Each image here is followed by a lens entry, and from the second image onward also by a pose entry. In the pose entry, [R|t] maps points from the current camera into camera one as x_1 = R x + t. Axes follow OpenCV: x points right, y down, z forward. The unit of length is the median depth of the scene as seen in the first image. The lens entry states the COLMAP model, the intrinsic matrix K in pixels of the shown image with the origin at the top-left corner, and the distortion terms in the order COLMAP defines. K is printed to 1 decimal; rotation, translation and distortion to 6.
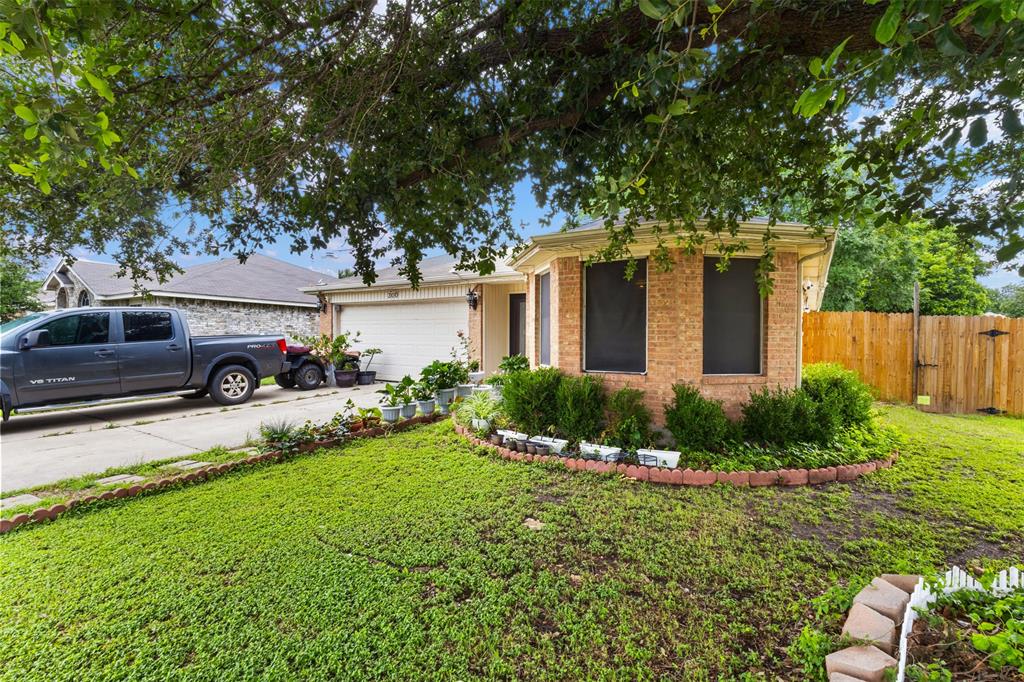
lens RADIAL K [[476.2, 0, 511.4], [0, 476.2, 337.8], [0, 0, 1]] dist [-0.005091, 0.001638]
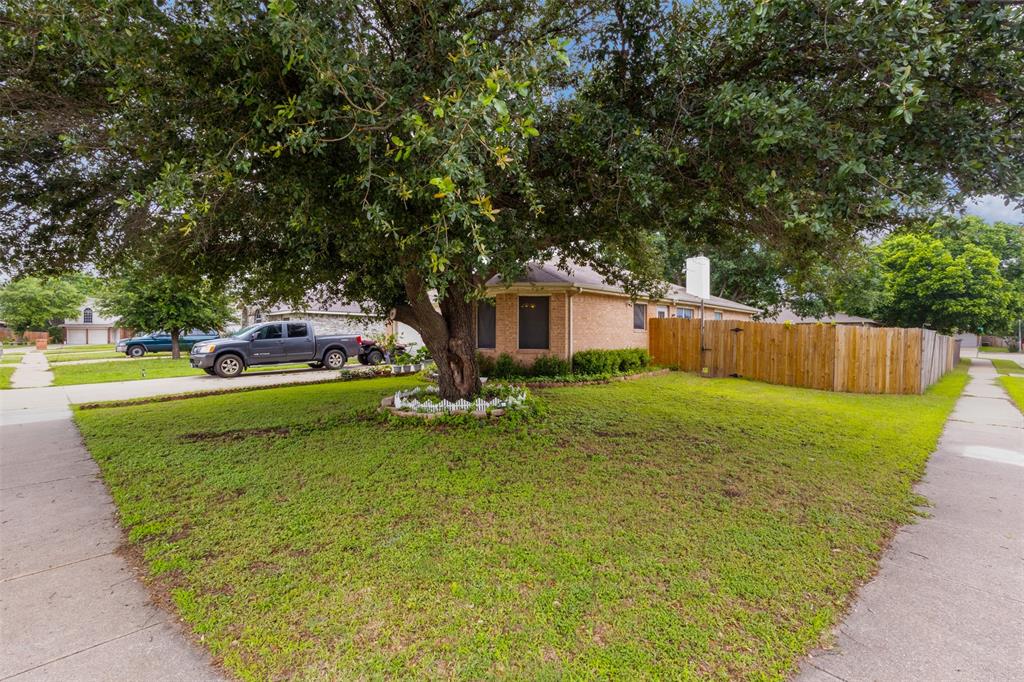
lens RADIAL K [[476.2, 0, 512.4], [0, 476.2, 343.0], [0, 0, 1]] dist [-0.005091, 0.001638]
pose [[0.979099, -0.002937, -0.203365, 0.561920], [0.004028, 0.999980, 0.004949, 0.024648], [0.203346, -0.005664, 0.979090, -0.818117]]
